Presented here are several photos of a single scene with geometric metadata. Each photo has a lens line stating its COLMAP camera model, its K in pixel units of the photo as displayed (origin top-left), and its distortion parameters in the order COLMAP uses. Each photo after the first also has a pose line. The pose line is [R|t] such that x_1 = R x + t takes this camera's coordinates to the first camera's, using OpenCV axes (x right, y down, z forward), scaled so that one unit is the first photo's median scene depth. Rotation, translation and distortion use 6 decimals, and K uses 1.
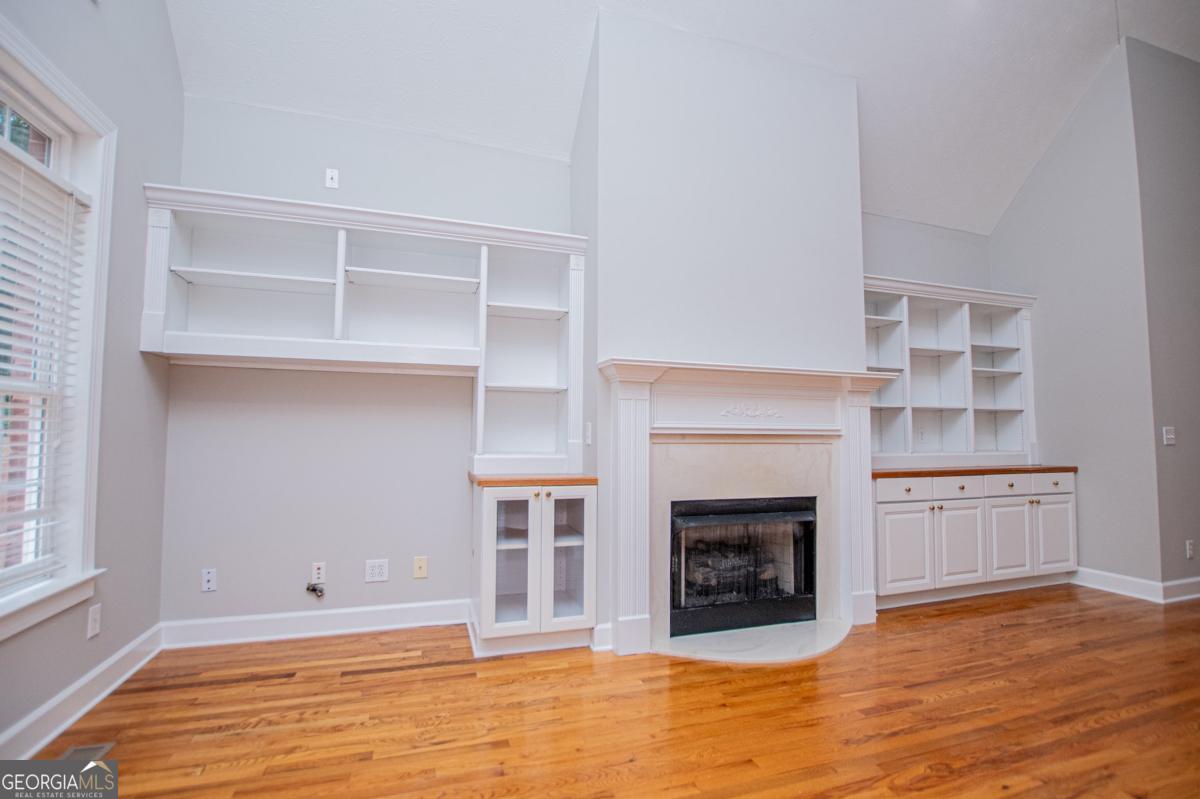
lens RADIAL K [[542.9, 0, 603.5], [0, 542.9, 404.4], [0, 0, 1]] dist [-0.002610, 0.001358]
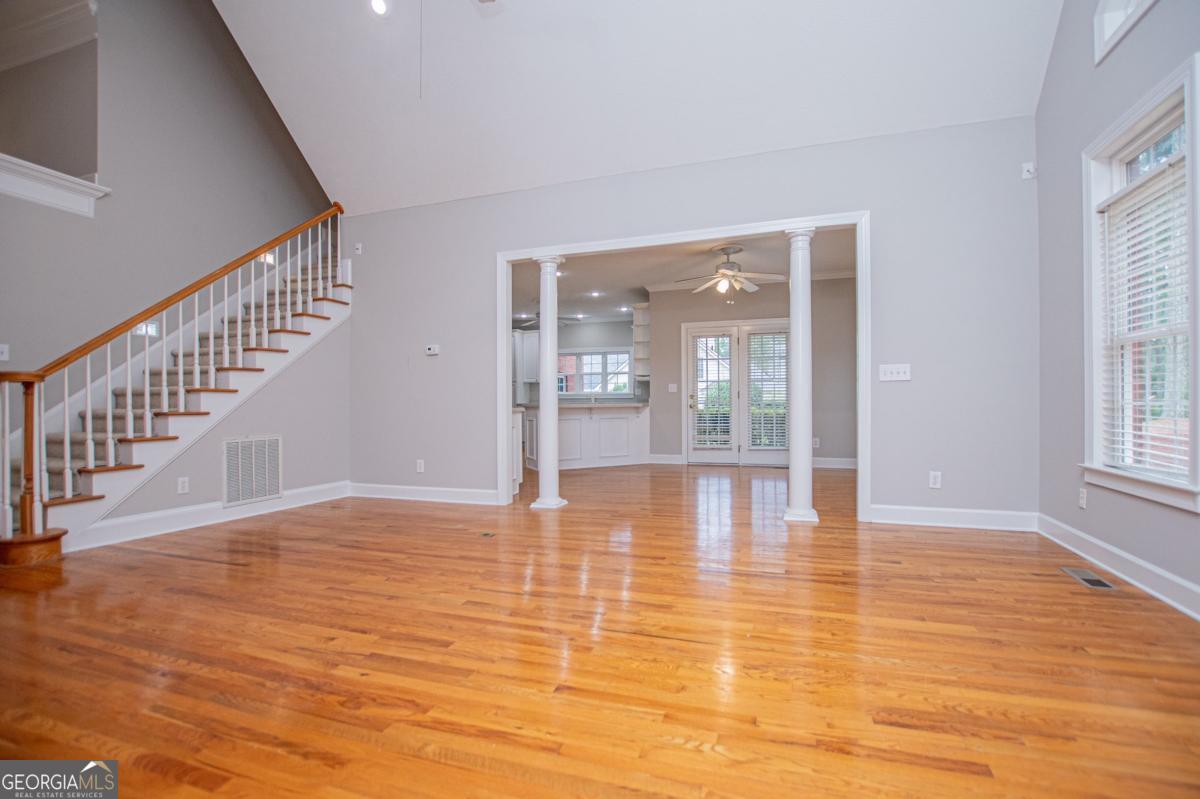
lens RADIAL K [[542.9, 0, 603.5], [0, 542.9, 404.4], [0, 0, 1]] dist [-0.002610, 0.001358]
pose [[-0.789191, -0.011197, 0.614046, -0.322598], [-0.050514, 0.997629, -0.046732, 0.161575], [-0.612067, -0.067899, -0.787885, 1.541129]]
